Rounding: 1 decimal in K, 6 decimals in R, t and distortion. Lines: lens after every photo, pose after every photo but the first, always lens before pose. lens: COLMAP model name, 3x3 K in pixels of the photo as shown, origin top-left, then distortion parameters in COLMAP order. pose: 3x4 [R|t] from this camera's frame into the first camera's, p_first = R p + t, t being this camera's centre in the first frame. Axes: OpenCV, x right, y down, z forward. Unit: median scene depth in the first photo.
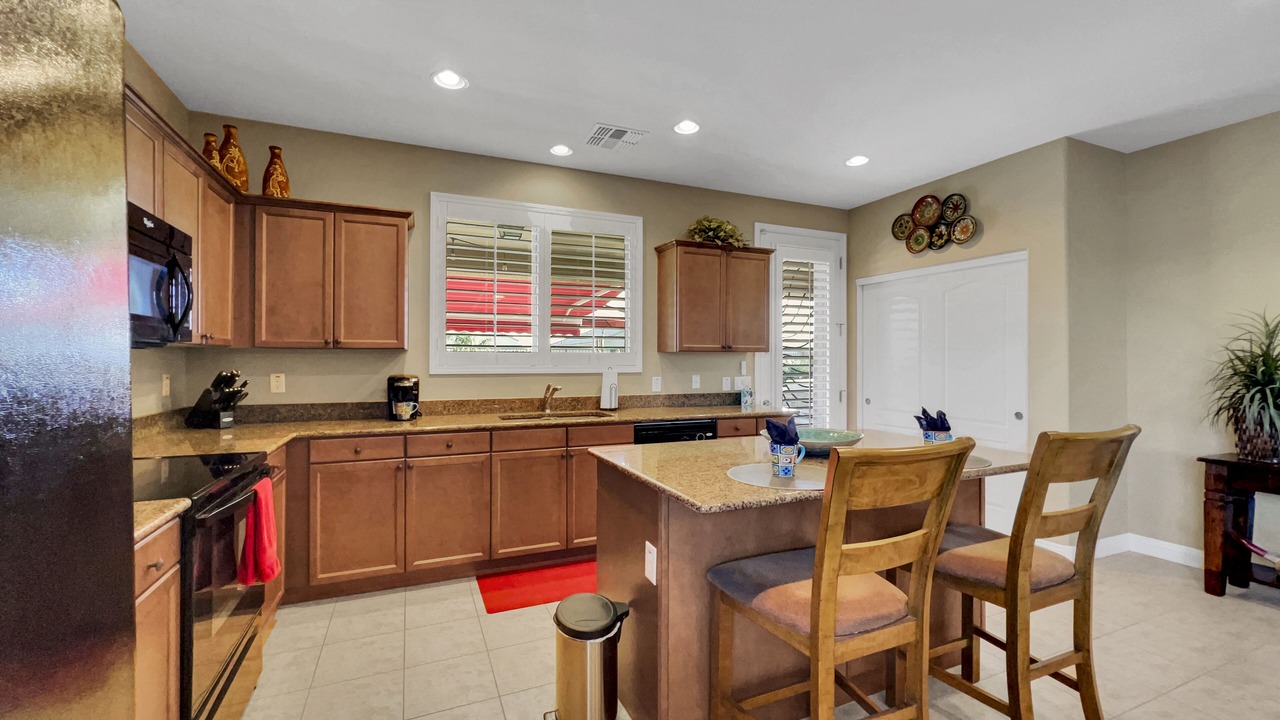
lens RADIAL K [[517.5, 0, 640.0], [0, 517.5, 360.0], [0, 0, 1]] dist [-0.000856, 0.000262]
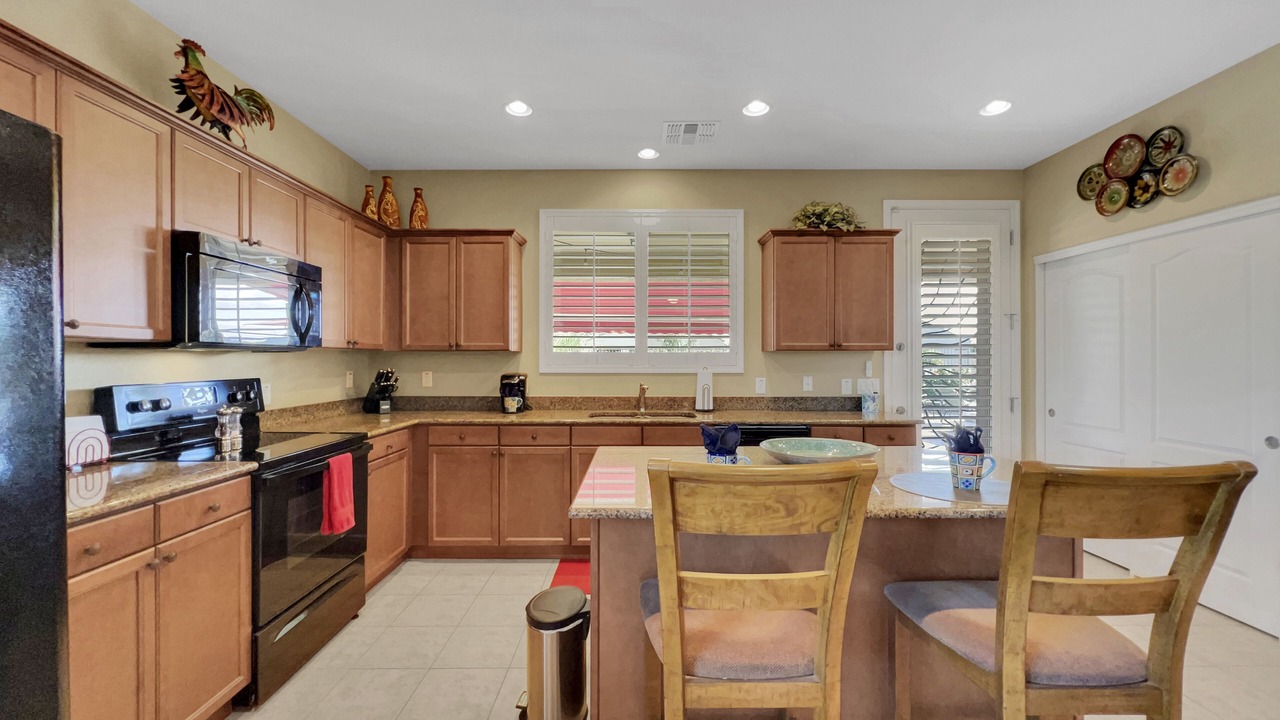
lens RADIAL K [[517.5, 0, 640.0], [0, 517.5, 360.0], [0, 0, 1]] dist [-0.000856, 0.000262]
pose [[0.919600, -0.001375, -0.392853, 0.222842], [0.001367, 0.999999, -0.000301, 0.000383], [0.392853, -0.000261, 0.919601, 0.056526]]
